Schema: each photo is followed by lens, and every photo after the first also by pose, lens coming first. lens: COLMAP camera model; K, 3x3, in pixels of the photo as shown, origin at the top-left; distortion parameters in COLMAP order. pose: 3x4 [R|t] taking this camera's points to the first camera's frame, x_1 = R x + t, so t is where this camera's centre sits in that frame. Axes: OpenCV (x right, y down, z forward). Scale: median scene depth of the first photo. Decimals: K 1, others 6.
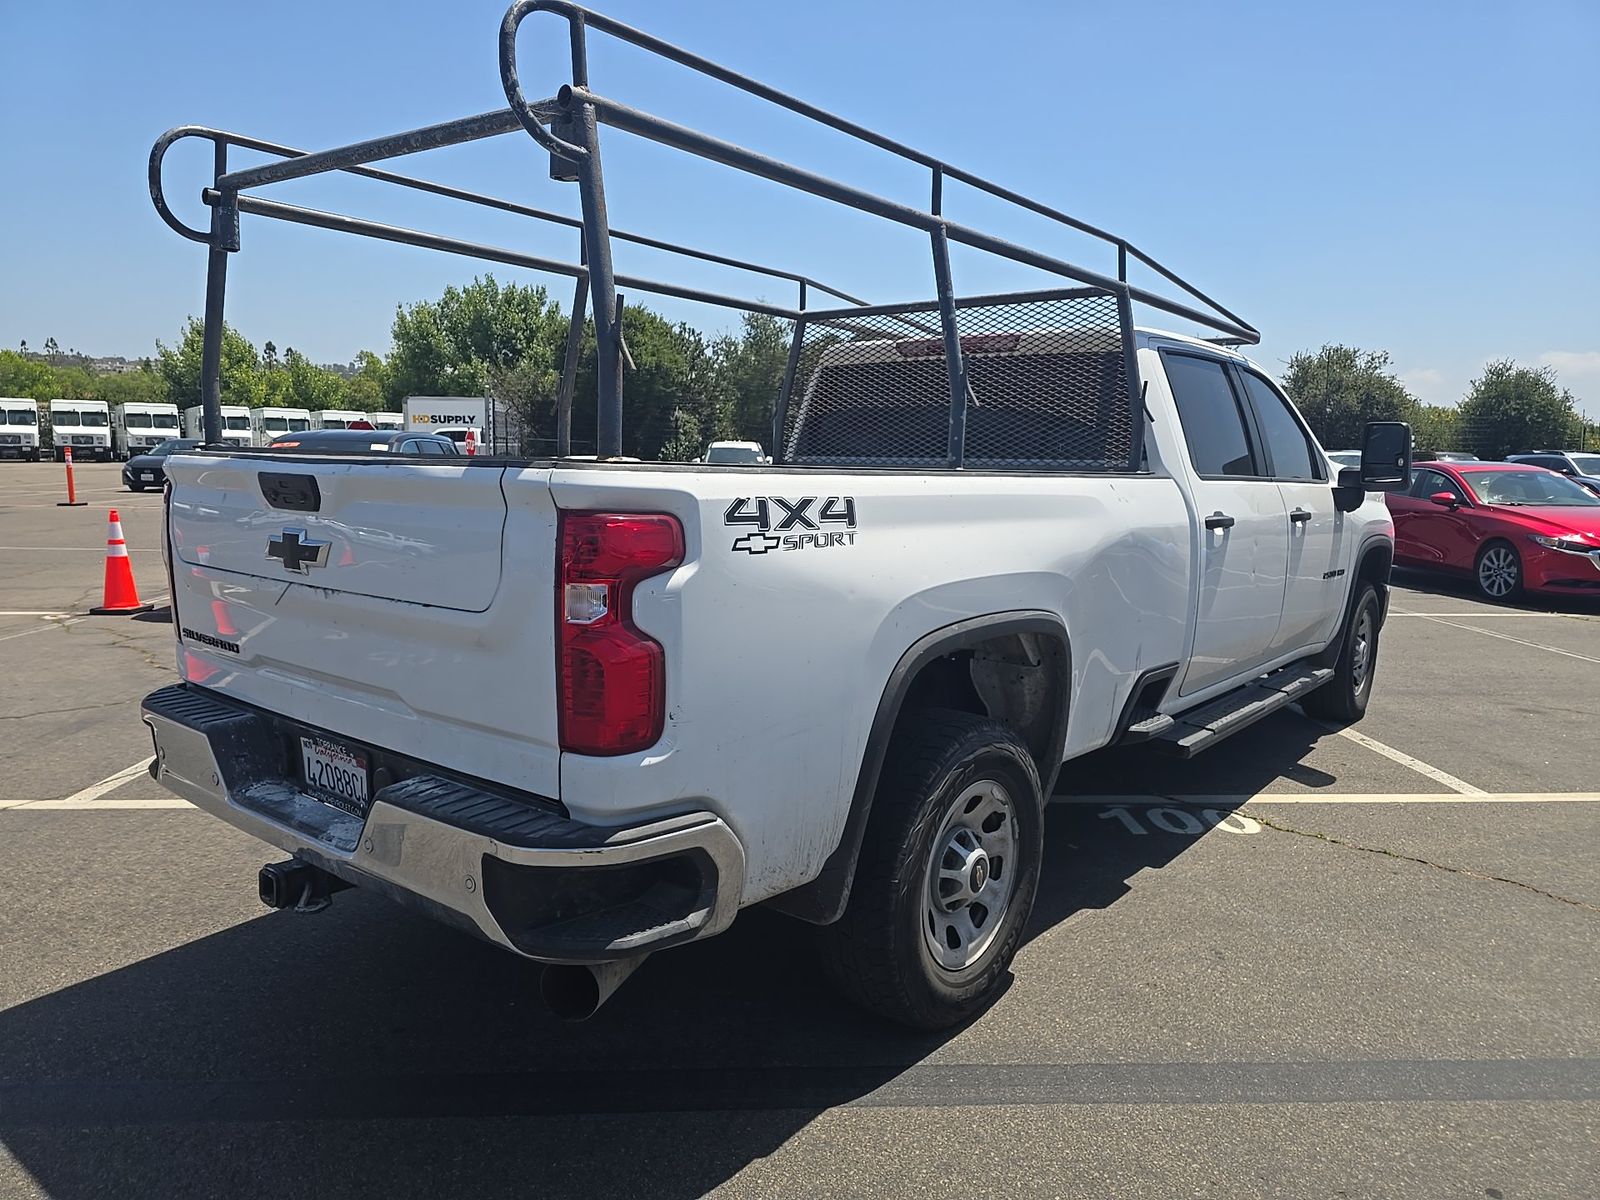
lens RADIAL K [[1069.5, 0, 837.6], [0, 1069.5, 600.2], [0, 0, 1]] dist [0.065003, -0.086537]
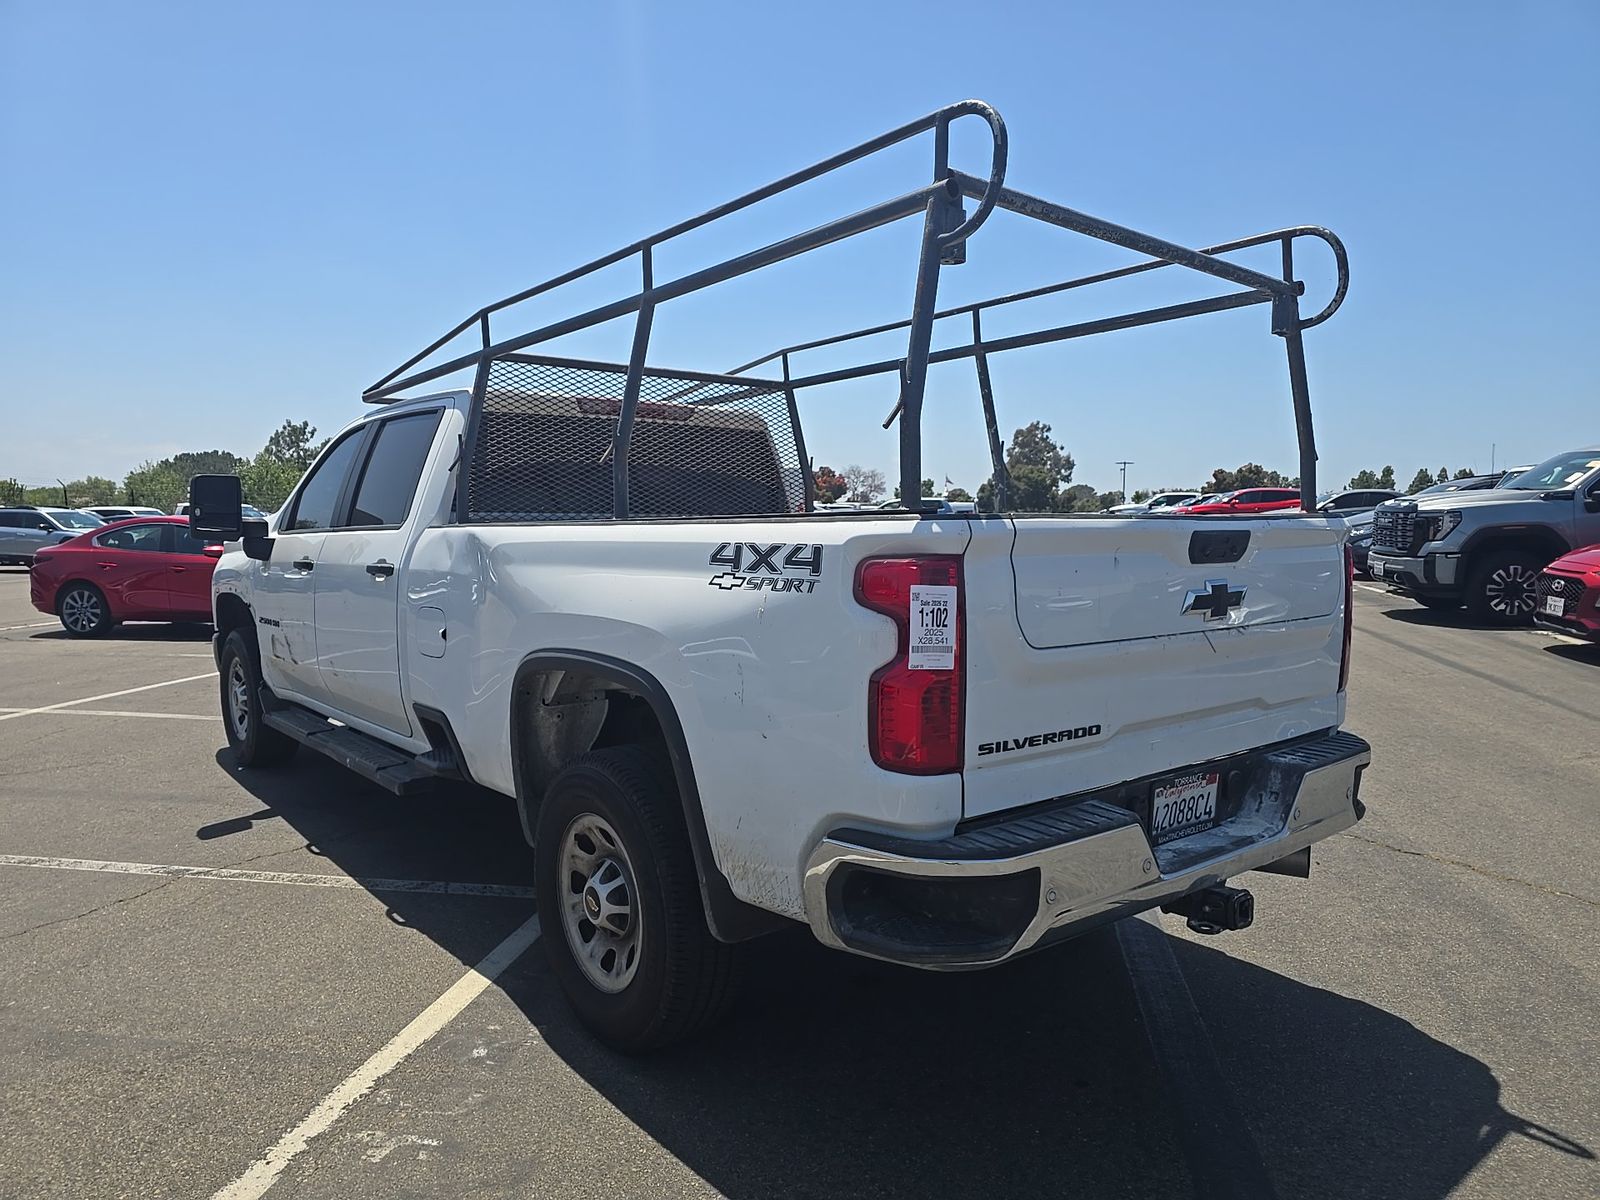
lens RADIAL K [[1068.1, 0, 786.3], [0, 1068.1, 609.2], [0, 0, 1]] dist [0.068550, -0.090155]
pose [[0.238708, -0.097575, 0.966177, -1.536127], [0.137218, 0.988345, 0.065912, -0.156202], [-0.961348, 0.116843, 0.249315, 1.054930]]
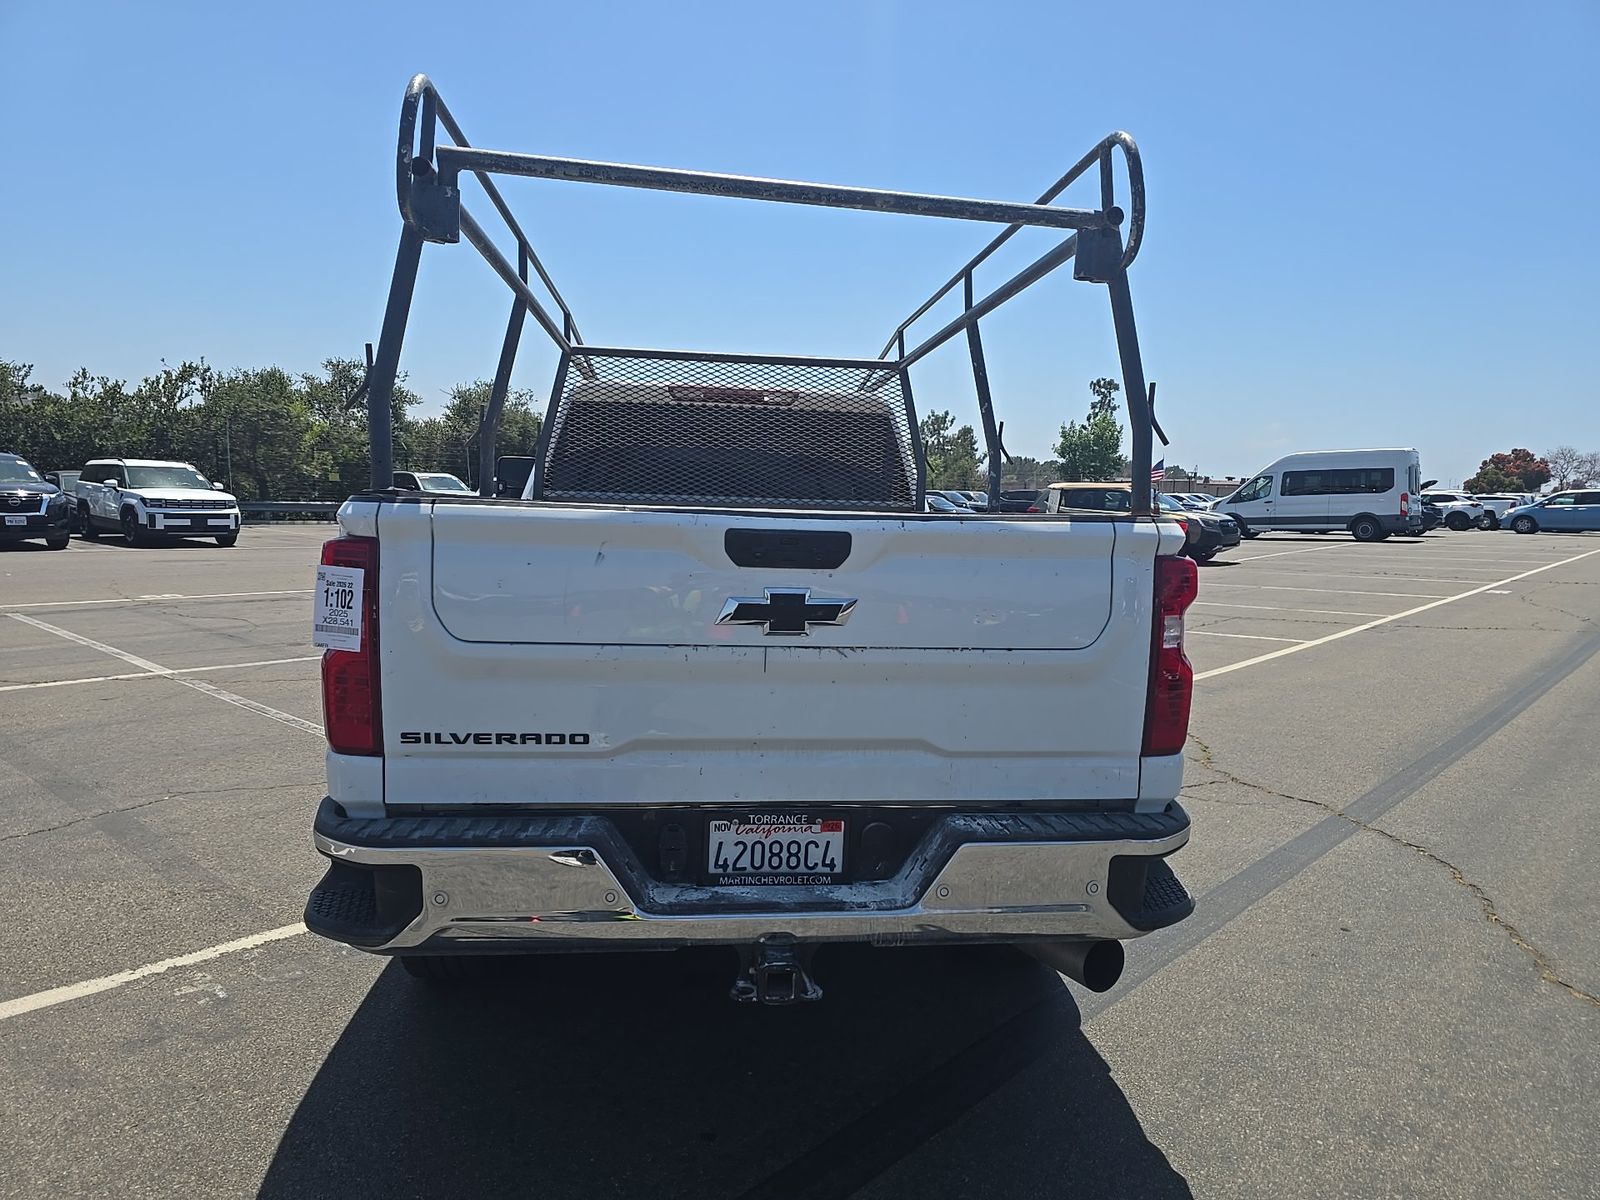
lens RADIAL K [[1044.1, 0, 800.0], [0, 1044.1, 600.0], [0, 0, 1]] dist [0.069729, -0.087469]
pose [[0.717044, -0.065790, 0.693916, -1.026797], [0.078737, 0.996809, 0.013147, -0.061522], [-0.692566, 0.045210, 0.719936, 0.314724]]
